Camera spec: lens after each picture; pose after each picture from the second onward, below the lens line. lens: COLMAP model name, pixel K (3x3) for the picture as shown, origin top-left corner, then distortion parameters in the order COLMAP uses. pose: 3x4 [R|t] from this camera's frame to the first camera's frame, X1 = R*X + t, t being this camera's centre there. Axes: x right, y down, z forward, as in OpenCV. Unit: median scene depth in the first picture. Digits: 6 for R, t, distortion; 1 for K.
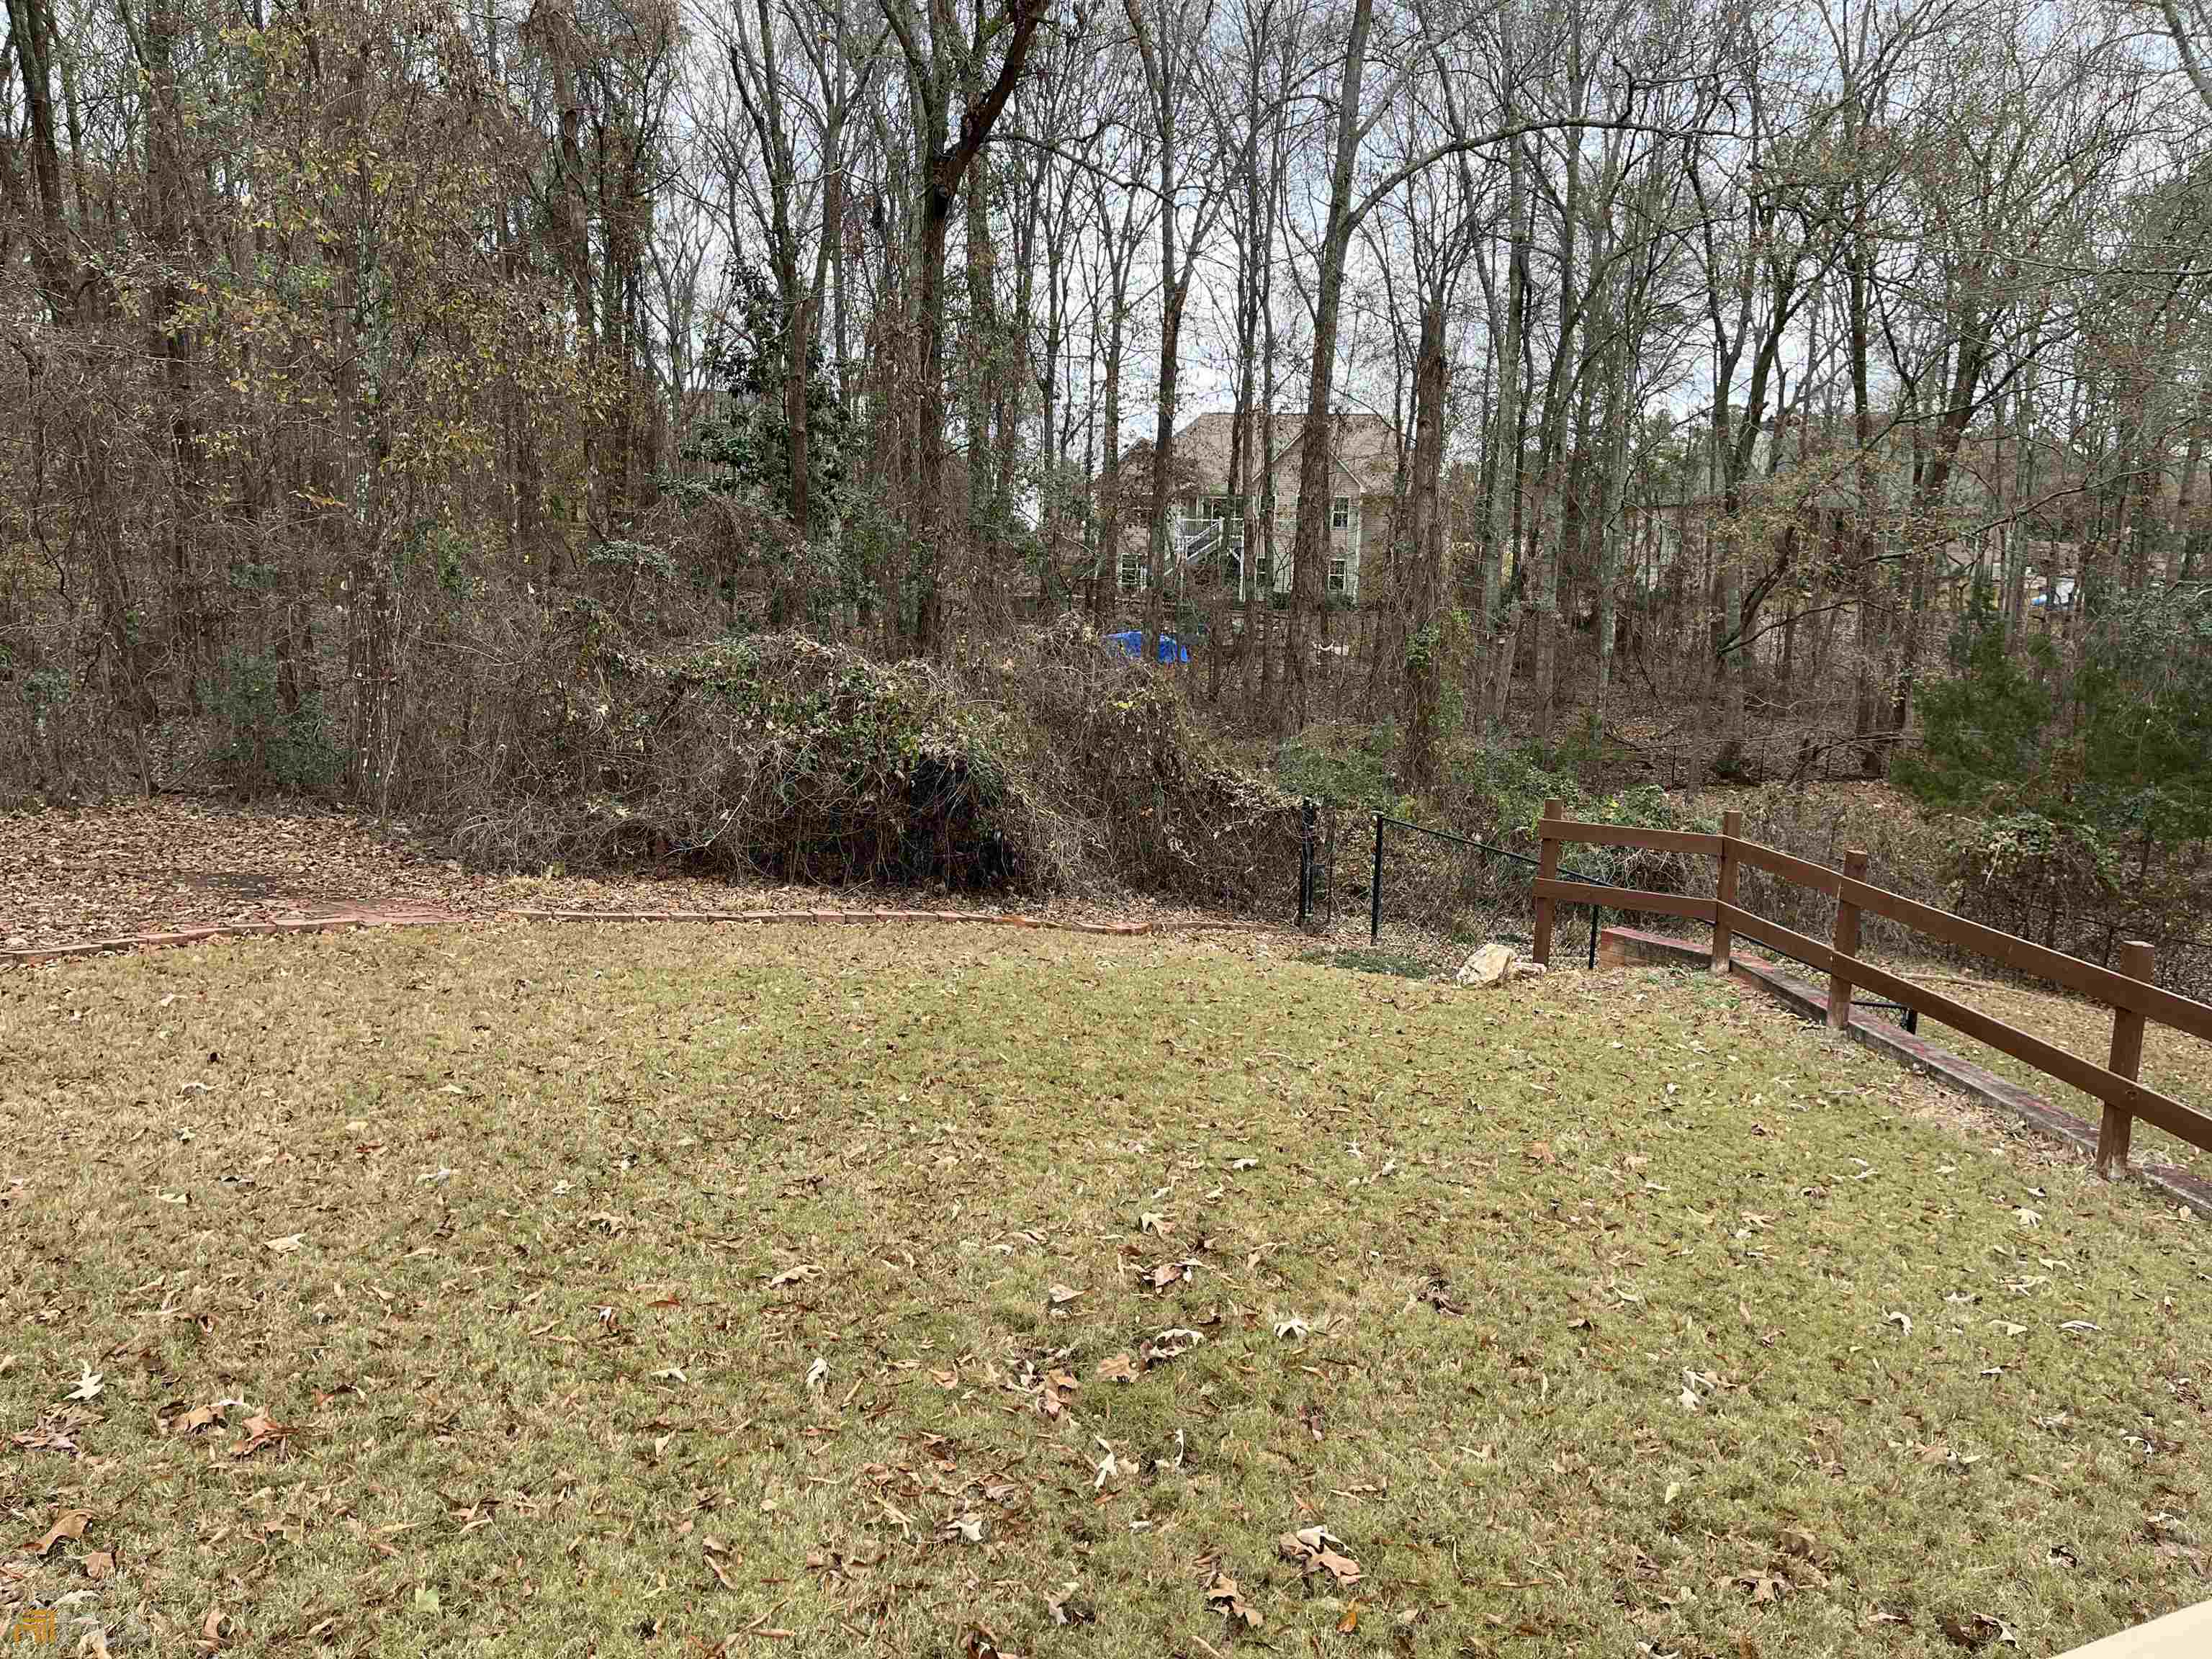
lens RADIAL K [[1678.4, 0, 1112.1], [0, 1678.4, 816.6], [0, 0, 1]] dist [0.089646, -0.121382]
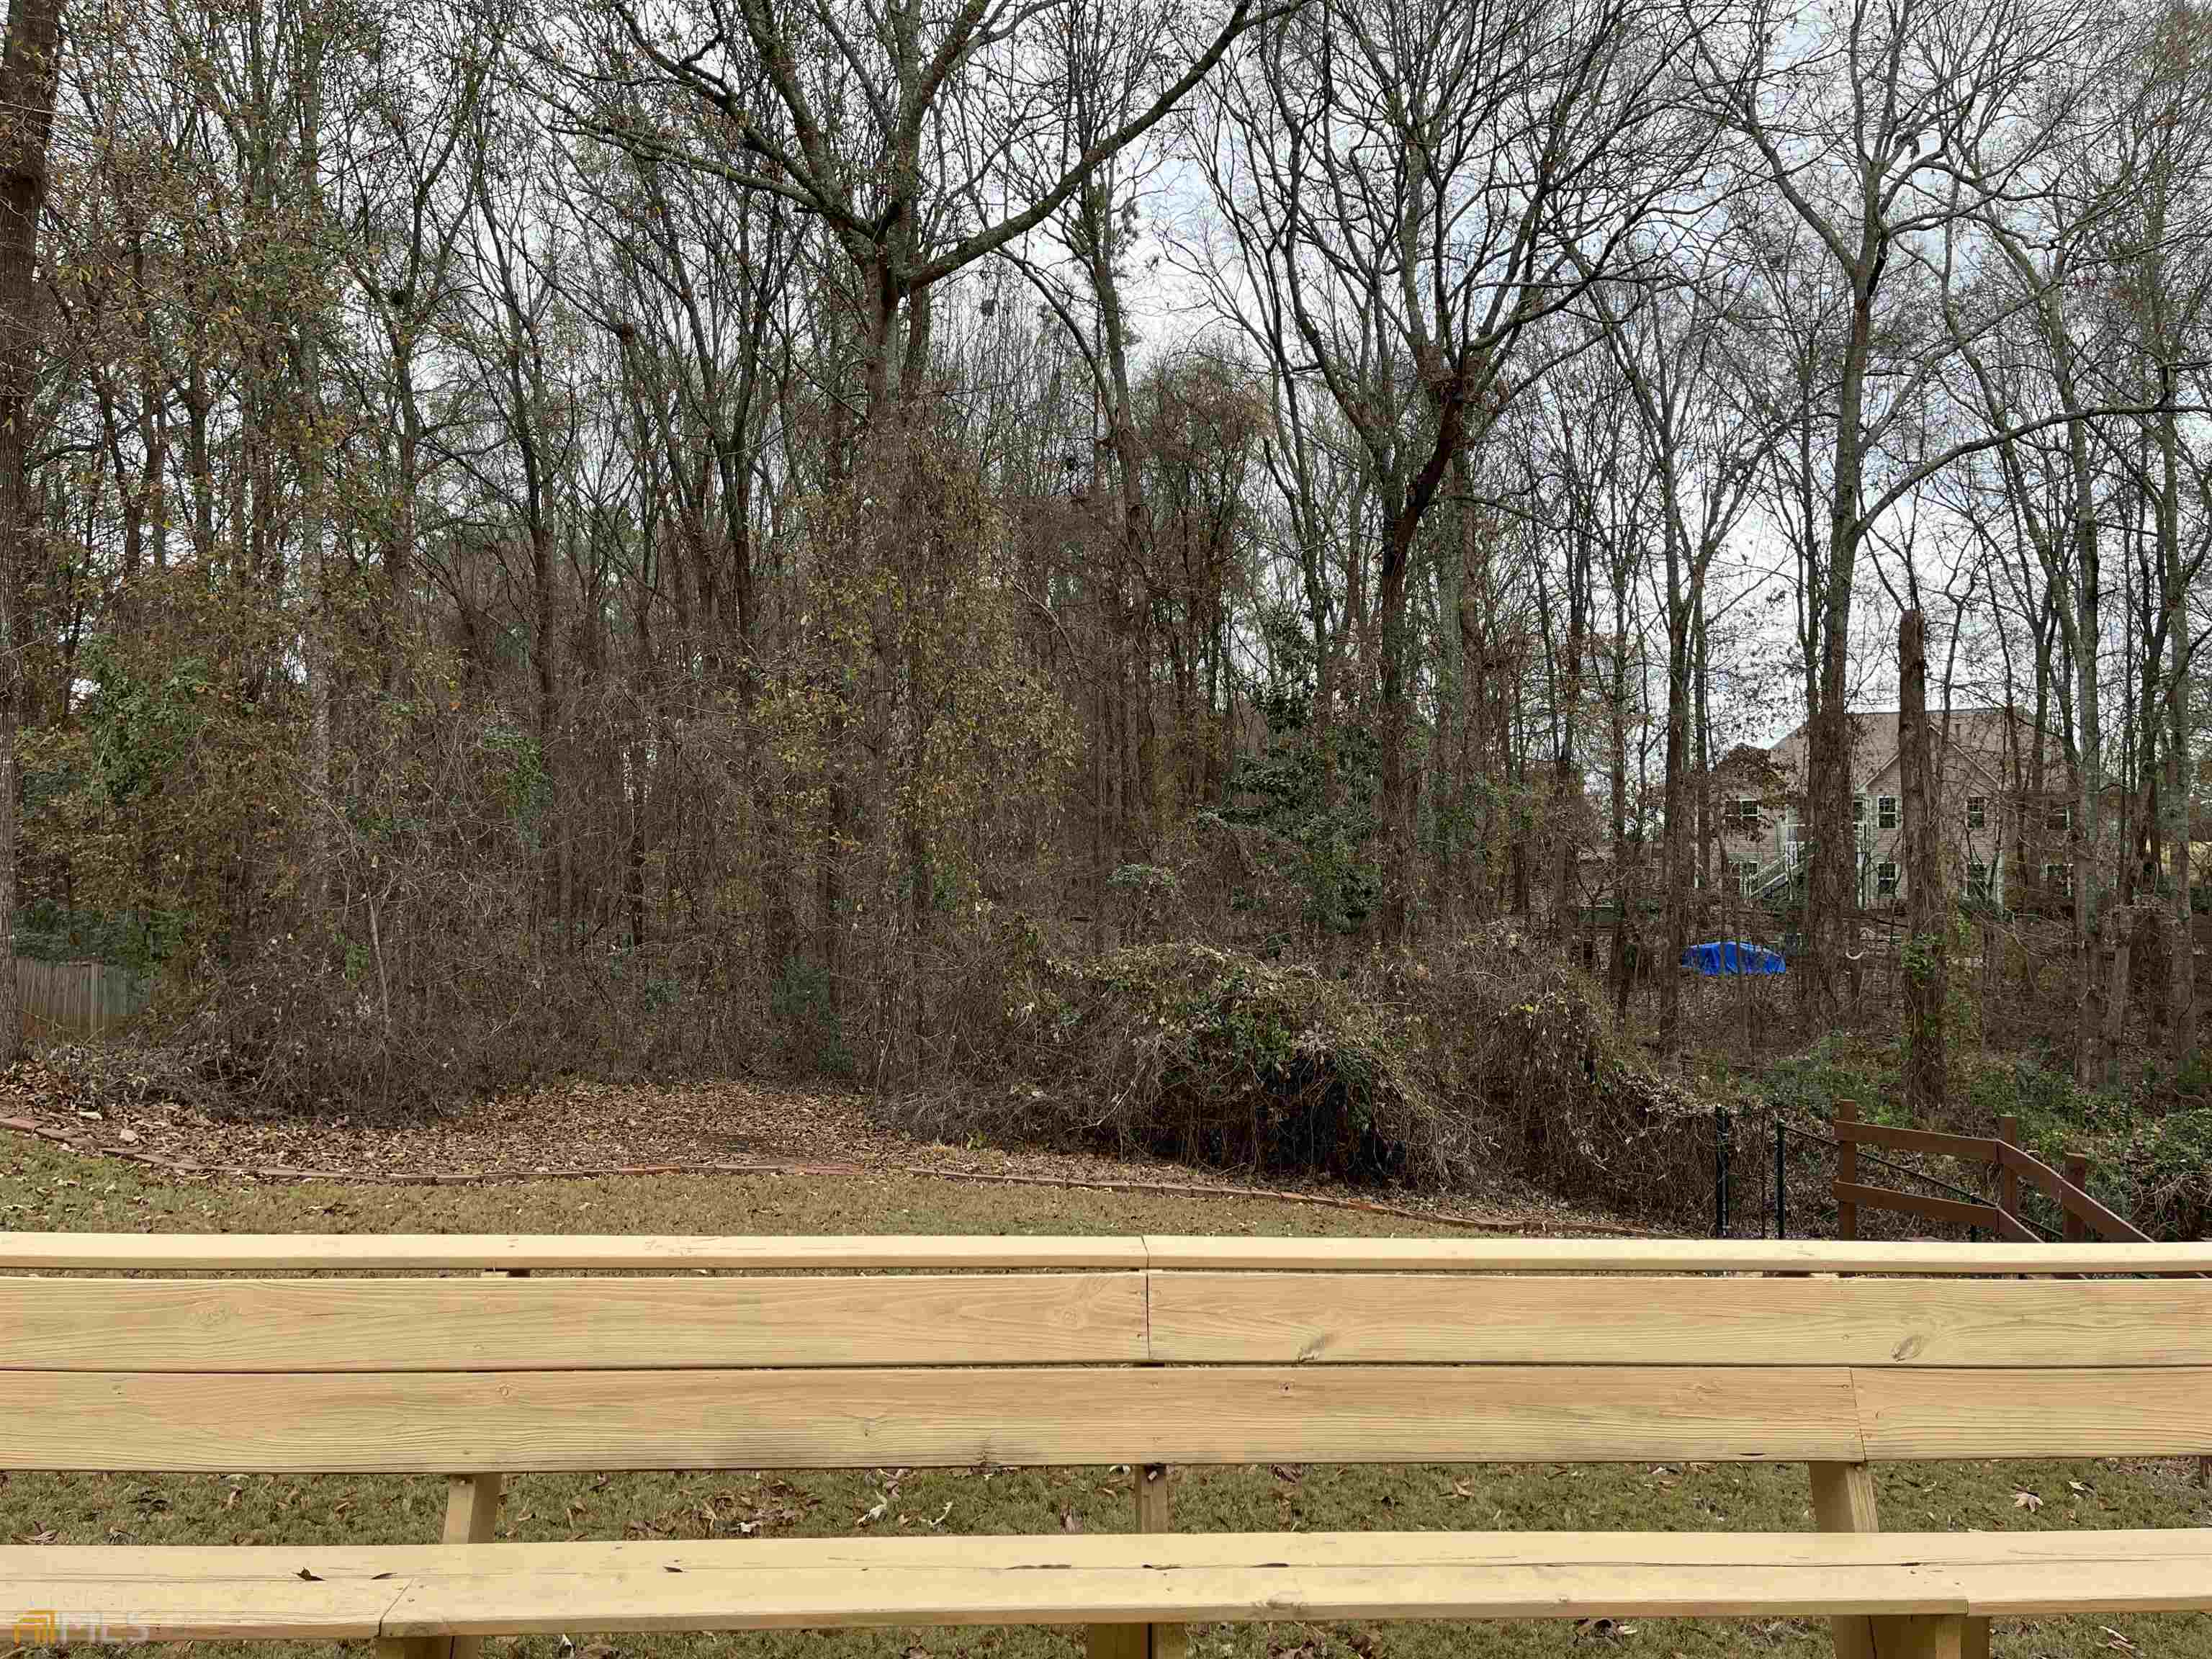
lens RADIAL K [[1678.4, 0, 1112.1], [0, 1678.4, 816.6], [0, 0, 1]] dist [0.089646, -0.121382]
pose [[0.931047, -0.035620, -0.363158, 0.162785], [-0.032306, 0.983270, -0.179269, 0.013362], [0.363467, 0.178640, 0.914319, -0.072282]]
